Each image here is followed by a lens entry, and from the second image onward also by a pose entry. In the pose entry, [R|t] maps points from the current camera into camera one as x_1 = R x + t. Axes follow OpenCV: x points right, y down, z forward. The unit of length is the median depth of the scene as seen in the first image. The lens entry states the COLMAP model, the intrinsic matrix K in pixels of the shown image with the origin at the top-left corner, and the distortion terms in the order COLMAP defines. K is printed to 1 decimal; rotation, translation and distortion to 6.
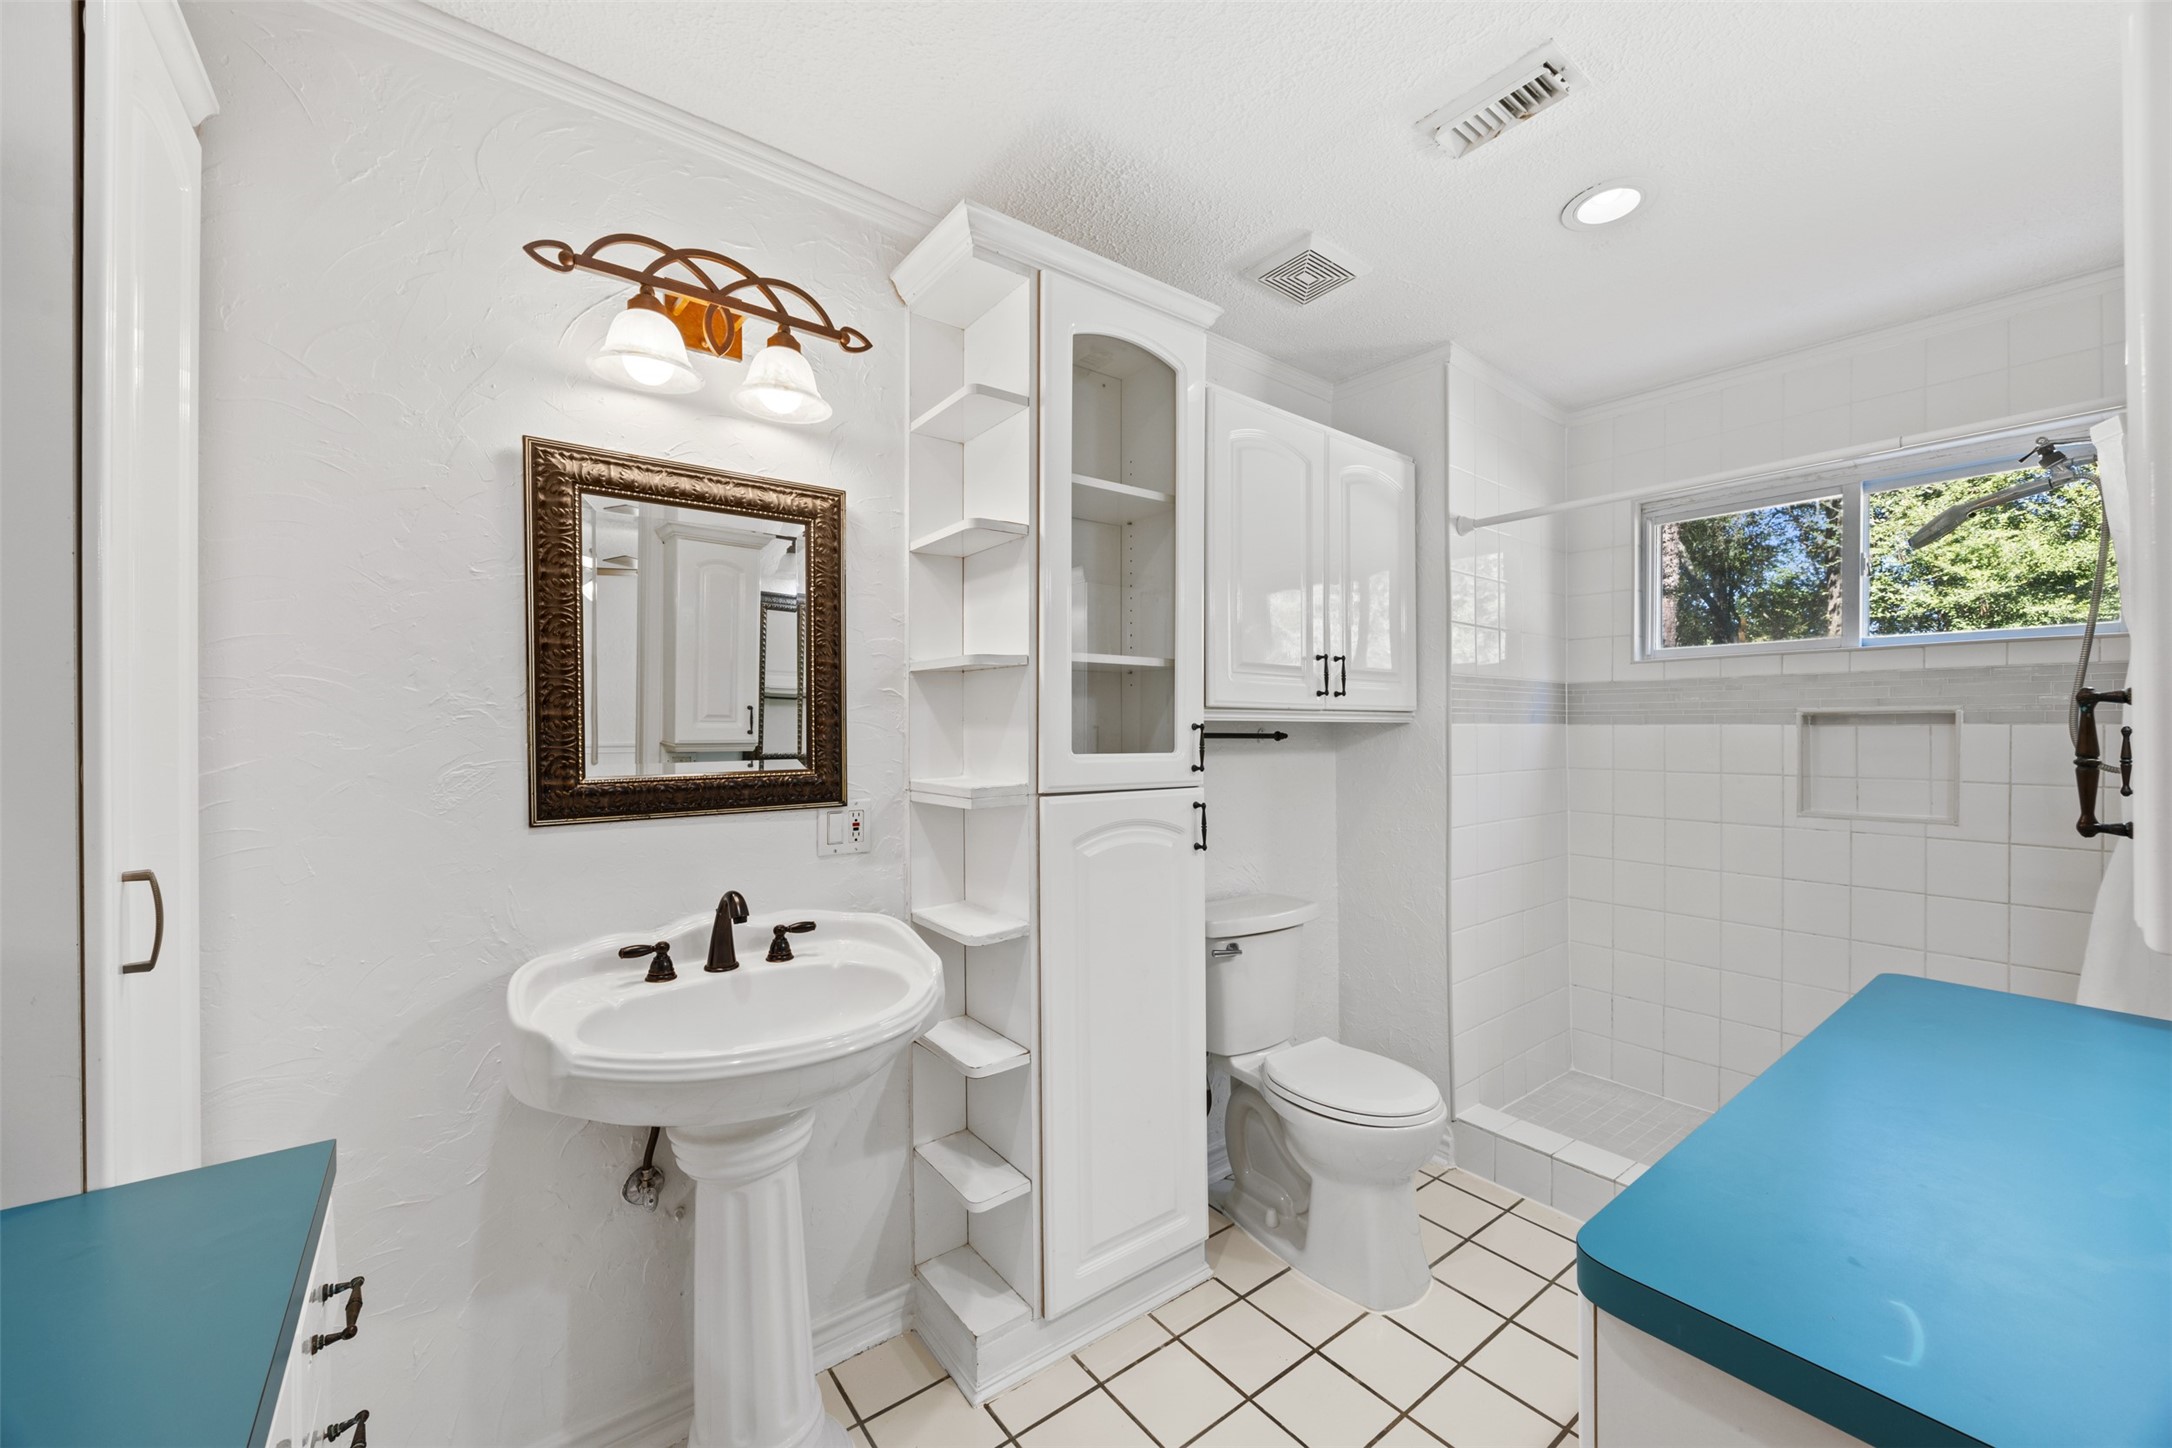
lens RADIAL K [[835.0, 0, 1083.6], [0, 835.0, 722.1], [0, 0, 1]] dist [-0.001135, -0.000131]
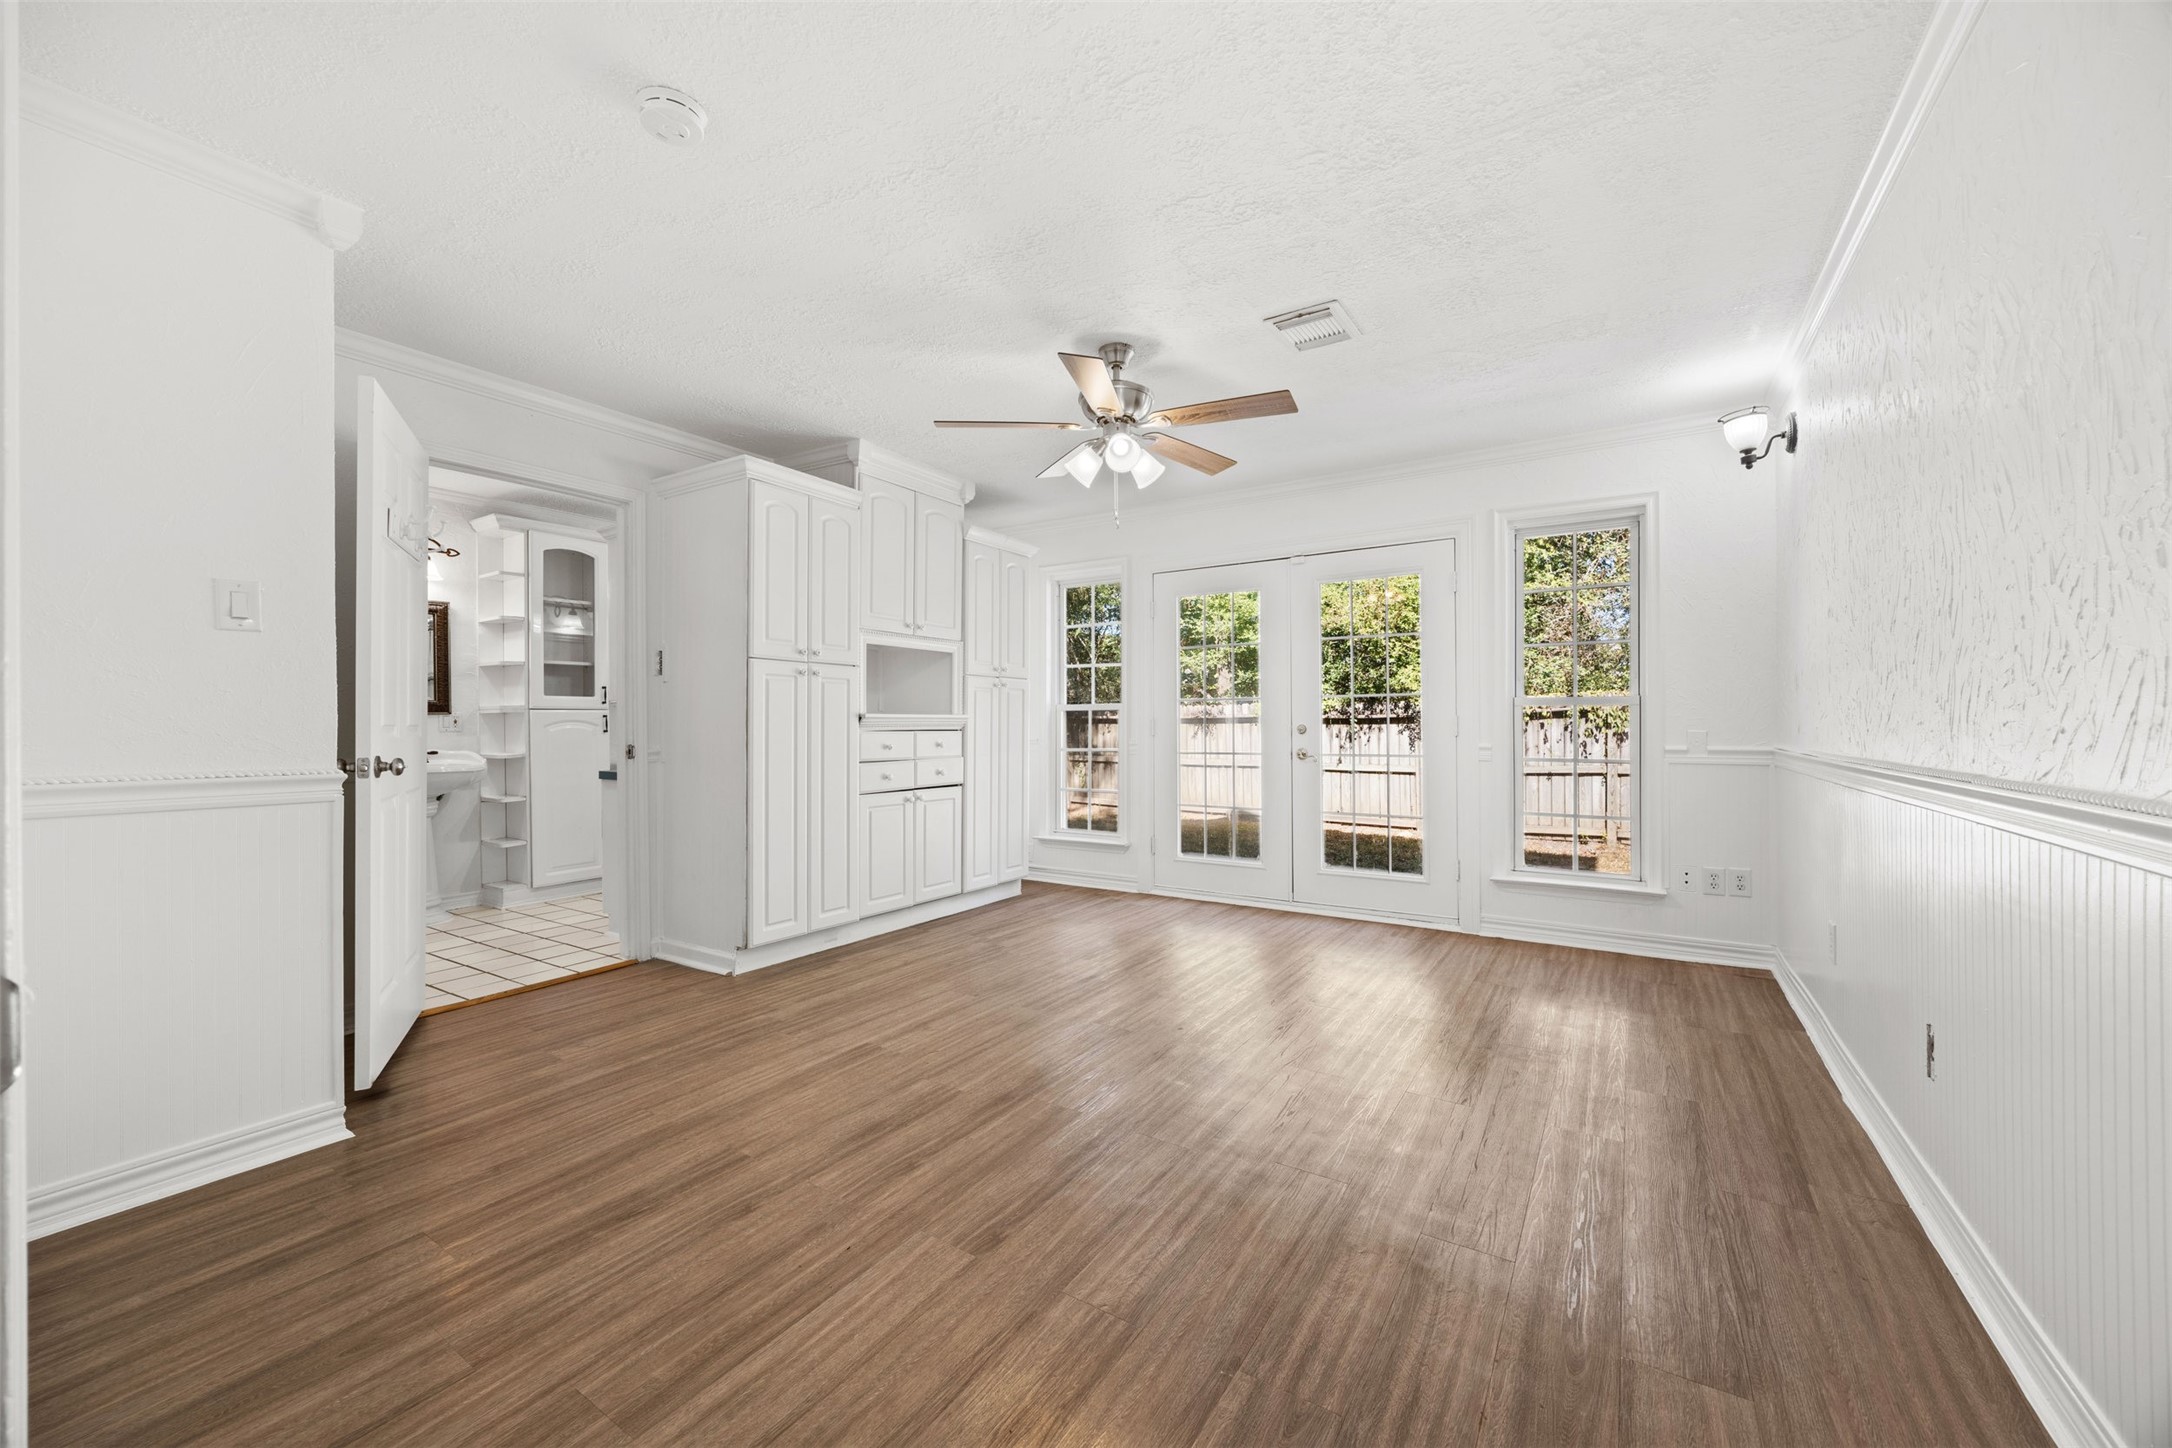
lens RADIAL K [[835.0, 0, 1082.3], [0, 835.0, 722.4], [0, 0, 1]] dist [-0.001135, -0.000131]
pose [[0.944937, -0.004009, 0.327229, 0.791354], [0.004186, 0.999991, 0.000166, 0.136988], [-0.327226, 0.001213, 0.944945, -2.311255]]
